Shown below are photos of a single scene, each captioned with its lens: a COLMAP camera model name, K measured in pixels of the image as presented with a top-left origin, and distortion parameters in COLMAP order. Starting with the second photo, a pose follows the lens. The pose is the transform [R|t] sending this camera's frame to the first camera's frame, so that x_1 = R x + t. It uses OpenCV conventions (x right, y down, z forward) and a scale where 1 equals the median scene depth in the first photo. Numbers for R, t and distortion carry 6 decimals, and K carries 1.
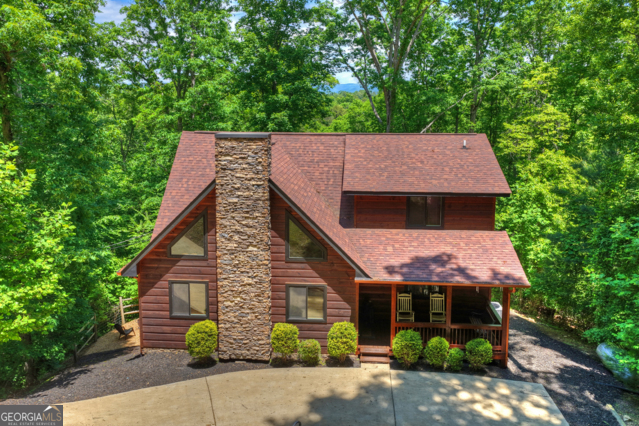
lens RADIAL K [[517.6, 0, 318.0], [0, 517.6, 183.8], [0, 0, 1]] dist [0.044458, 0.000674]
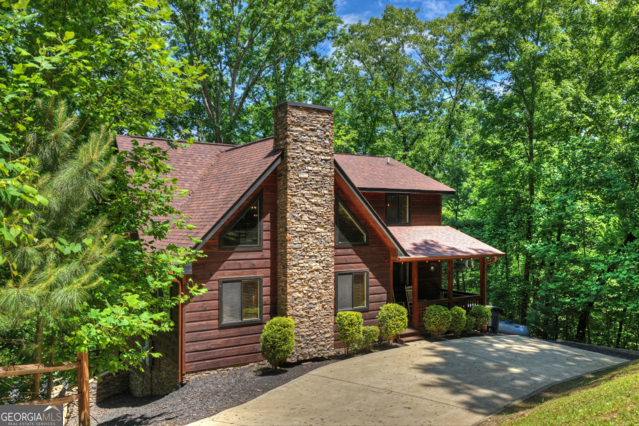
lens RADIAL K [[517.6, 0, 318.8], [0, 517.6, 212.8], [0, 0, 1]] dist [0.044458, 0.000674]
pose [[0.821489, -0.015821, 0.570005, -0.650027], [0.097155, 0.988882, -0.112573, 0.198107], [-0.561887, 0.147856, 0.813893, 0.244531]]
